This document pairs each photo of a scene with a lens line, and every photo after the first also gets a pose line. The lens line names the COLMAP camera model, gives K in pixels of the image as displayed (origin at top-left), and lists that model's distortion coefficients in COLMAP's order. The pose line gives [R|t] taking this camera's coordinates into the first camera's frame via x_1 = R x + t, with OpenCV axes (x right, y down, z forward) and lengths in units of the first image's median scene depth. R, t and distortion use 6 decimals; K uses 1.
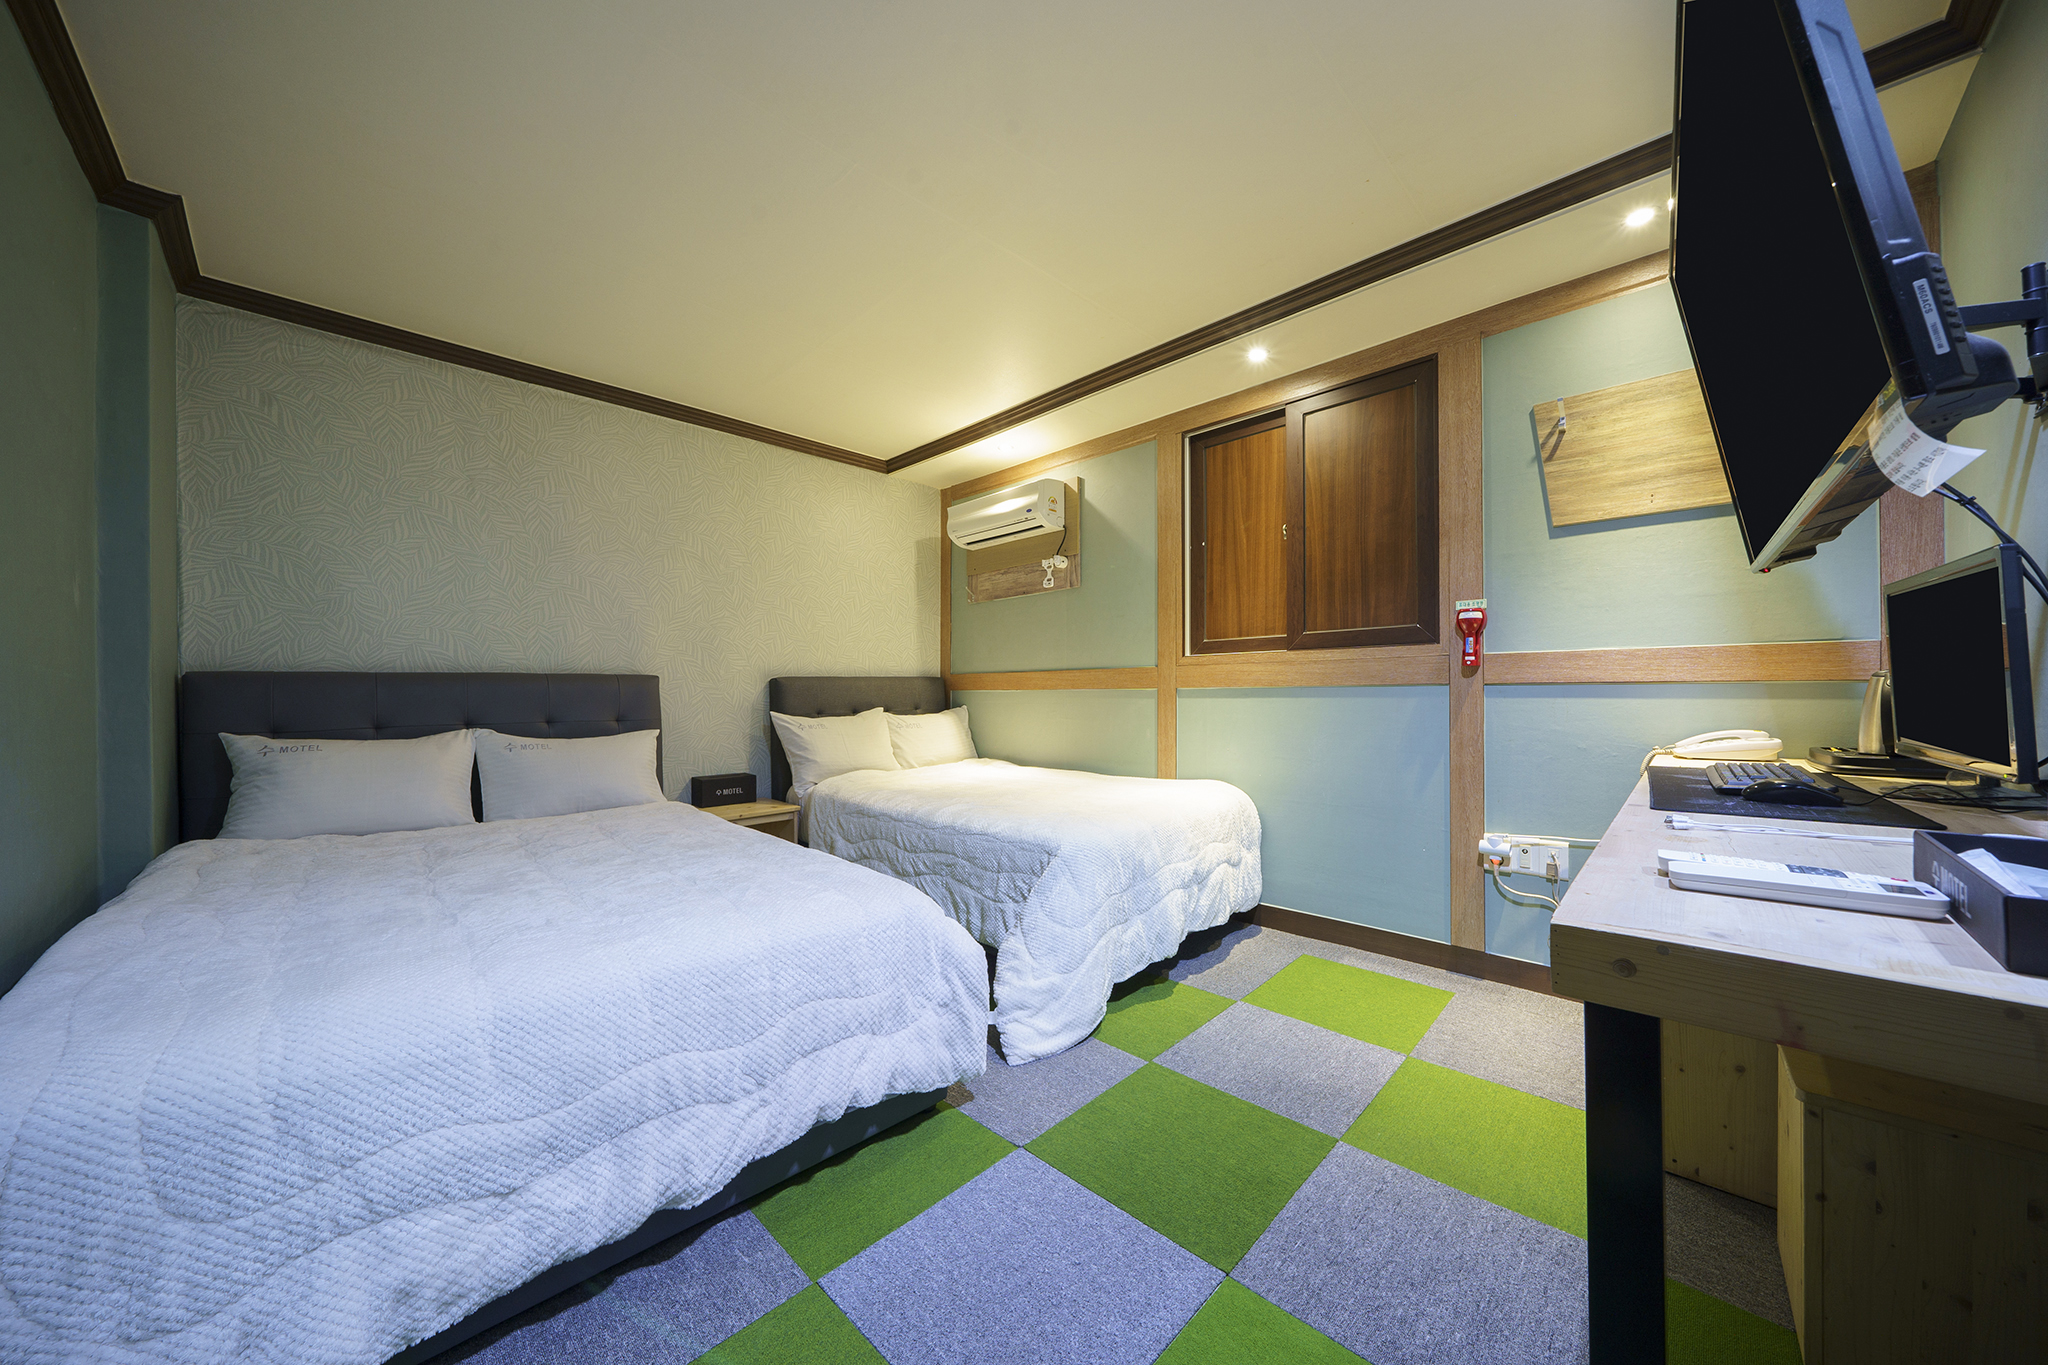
lens RADIAL K [[704.2, 0, 1012.7], [0, 704.2, 699.3], [0, 0, 1]] dist [-0.000109, 0.000129]
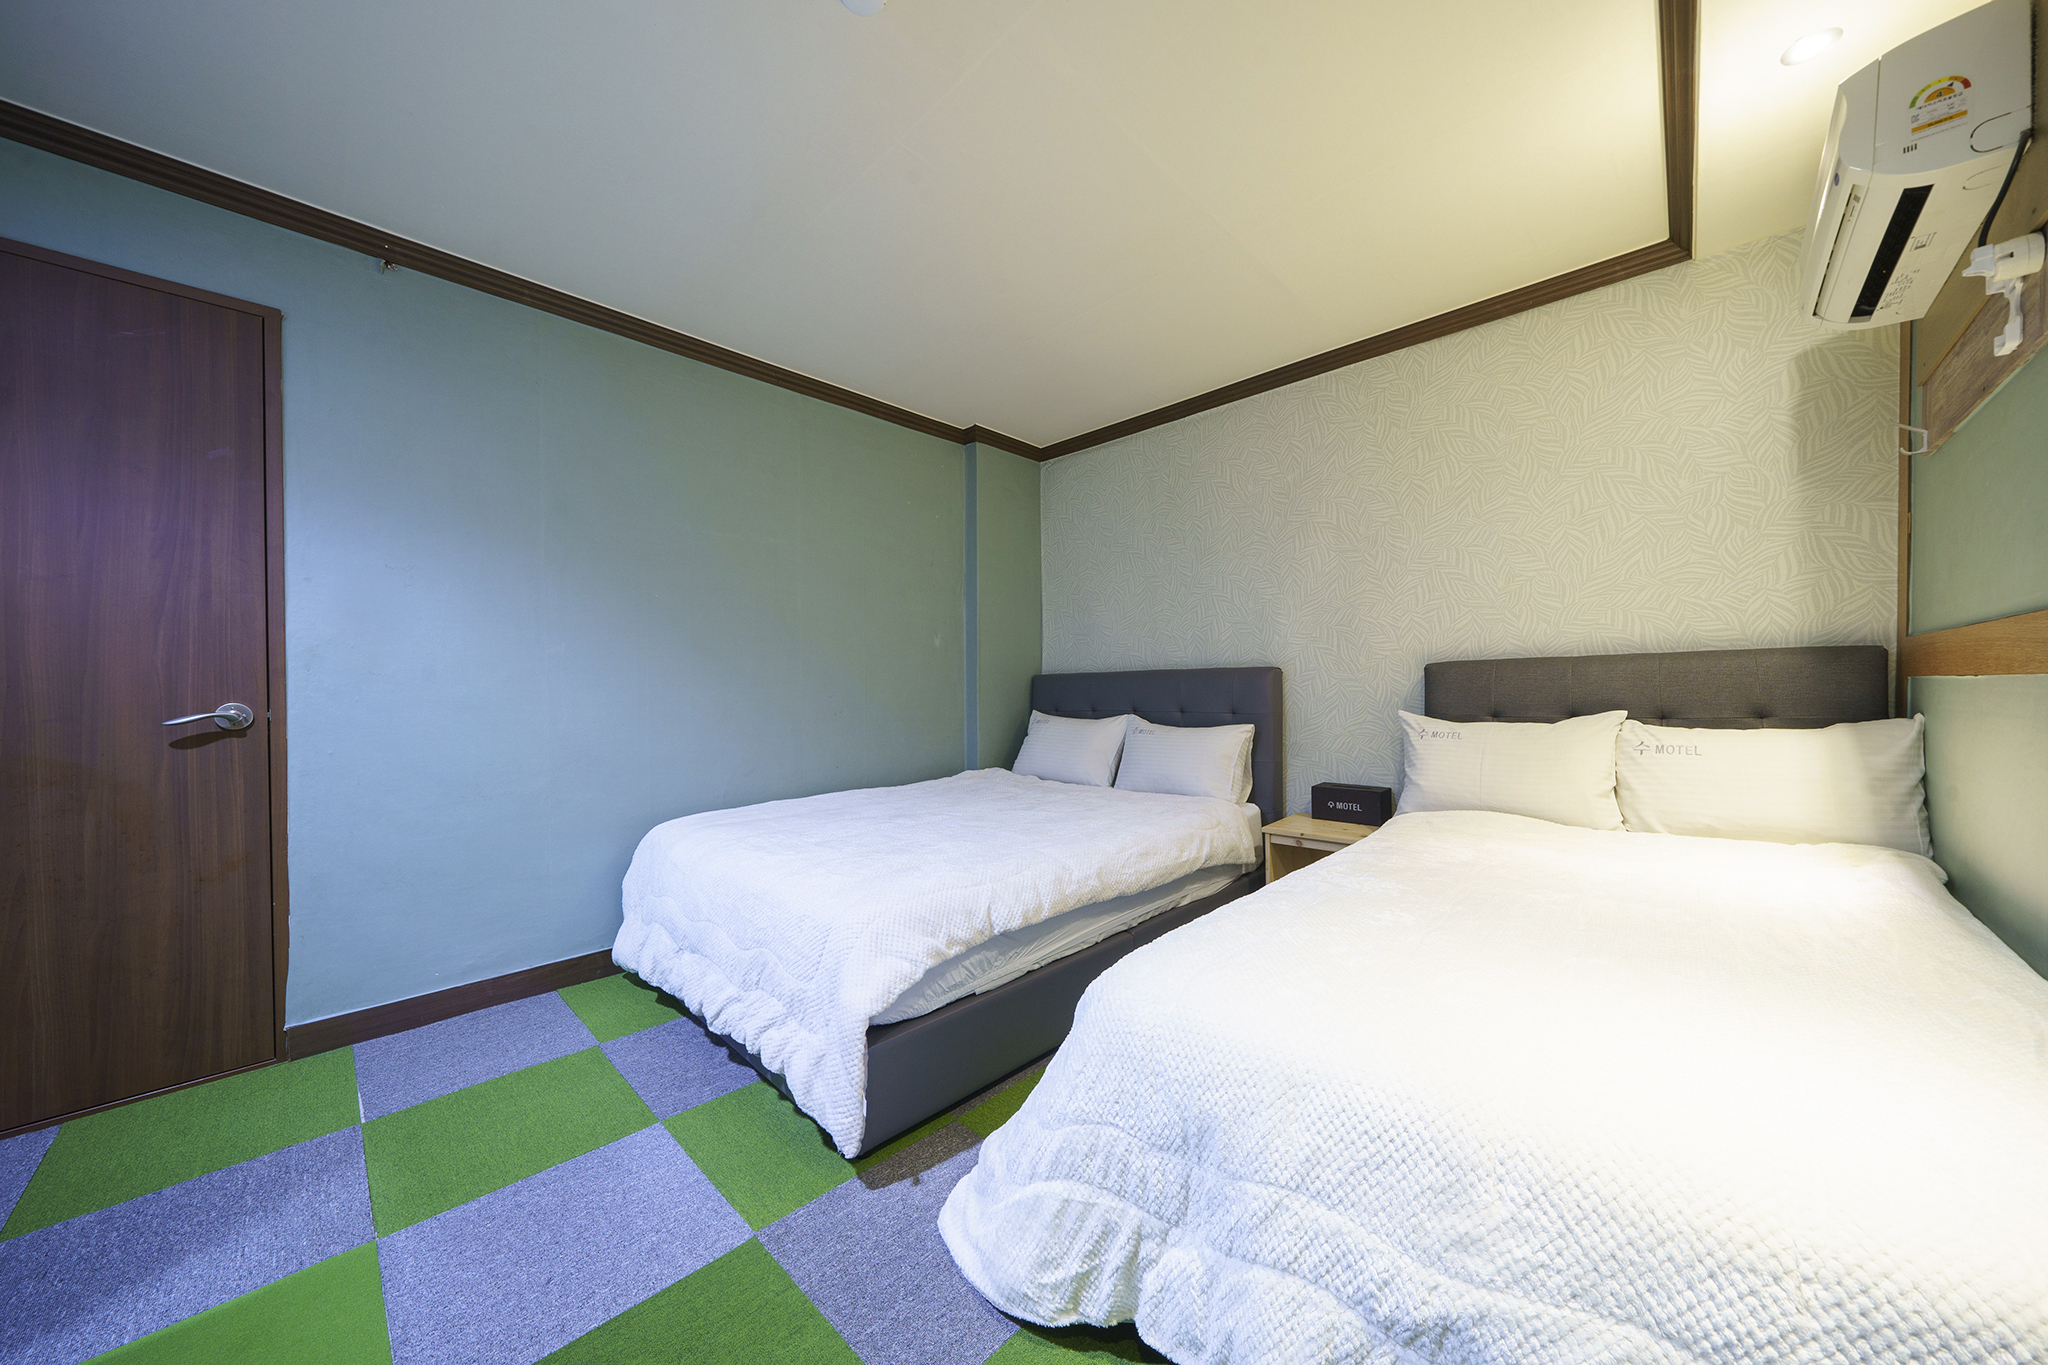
lens RADIAL K [[704.2, 0, 1022.9], [0, 704.2, 698.6], [0, 0, 1]] dist [-0.000109, 0.000129]
pose [[0.039084, 0.020078, -0.999034, 0.476593], [0.001016, 0.999797, 0.020133, -0.013054], [0.999235, -0.001802, 0.039056, 0.714074]]
